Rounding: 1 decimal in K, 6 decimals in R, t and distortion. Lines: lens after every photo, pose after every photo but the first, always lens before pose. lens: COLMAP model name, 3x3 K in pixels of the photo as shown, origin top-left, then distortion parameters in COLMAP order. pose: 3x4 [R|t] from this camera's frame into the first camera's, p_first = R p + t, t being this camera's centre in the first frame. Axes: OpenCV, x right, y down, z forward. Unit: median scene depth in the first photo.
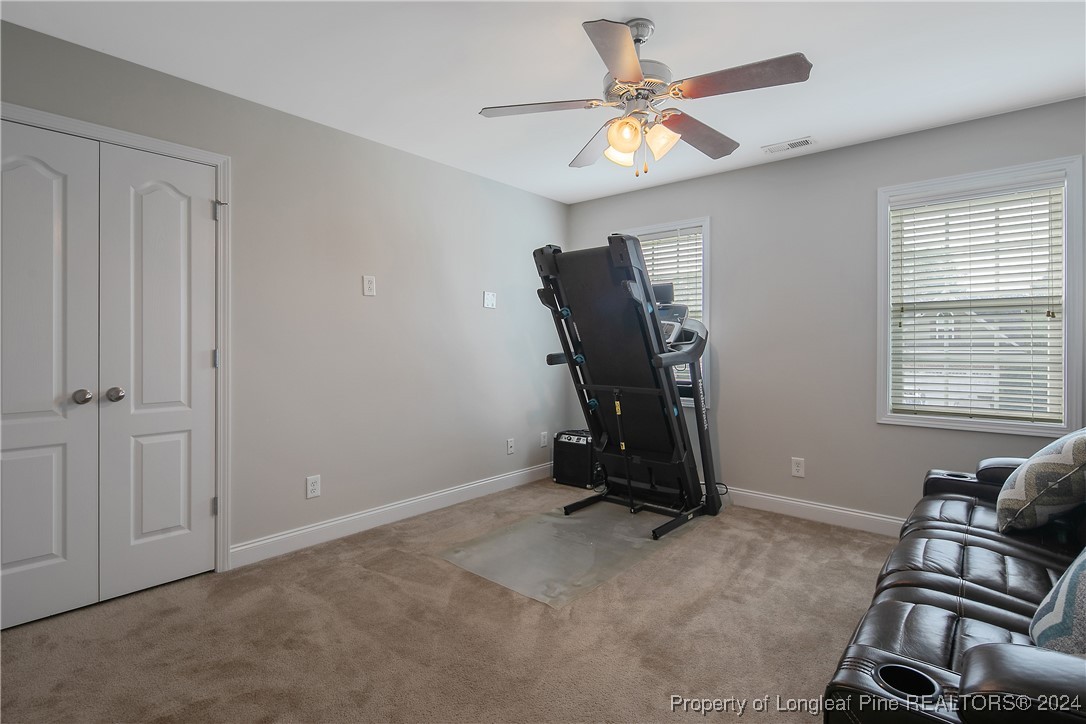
lens RADIAL K [[515.4, 0, 549.2], [0, 515.4, 340.9], [0, 0, 1]] dist [0.000219, -0.000015]
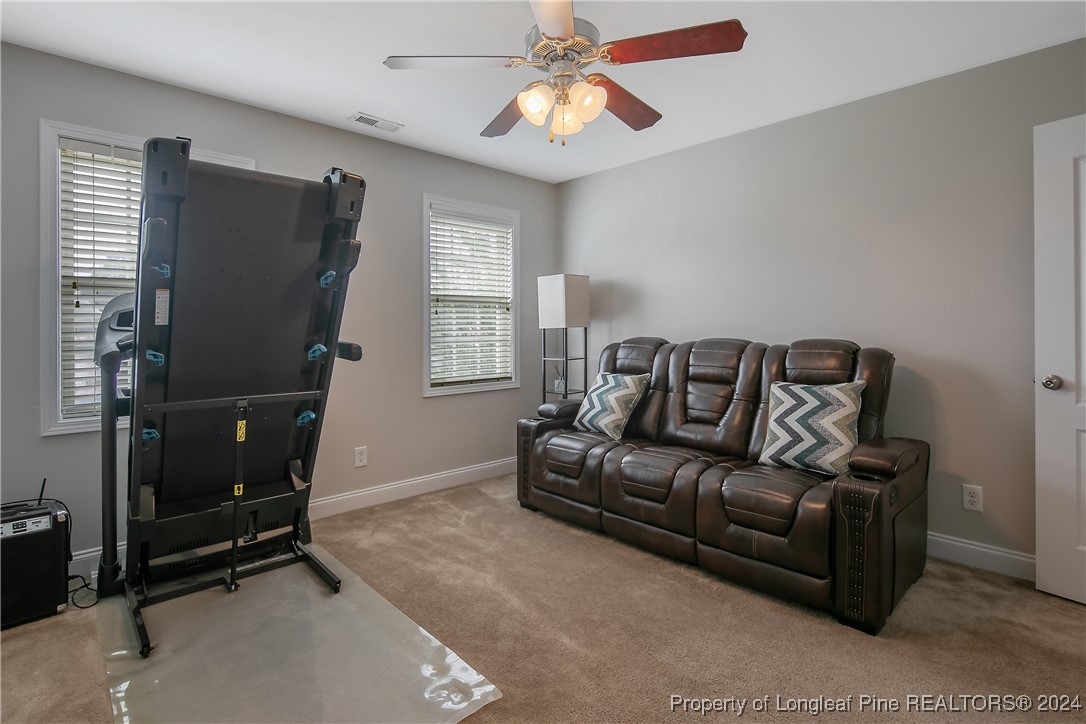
lens RADIAL K [[540.2, 0, 541.2], [0, 540.2, 332.4], [0, 0, 1]] dist [0.000088, 0.000180]
pose [[0.104474, -0.011311, 0.994463, -0.611378], [-0.010687, 0.999865, 0.012495, -0.003880], [-0.994470, -0.011933, 0.104339, 0.715766]]
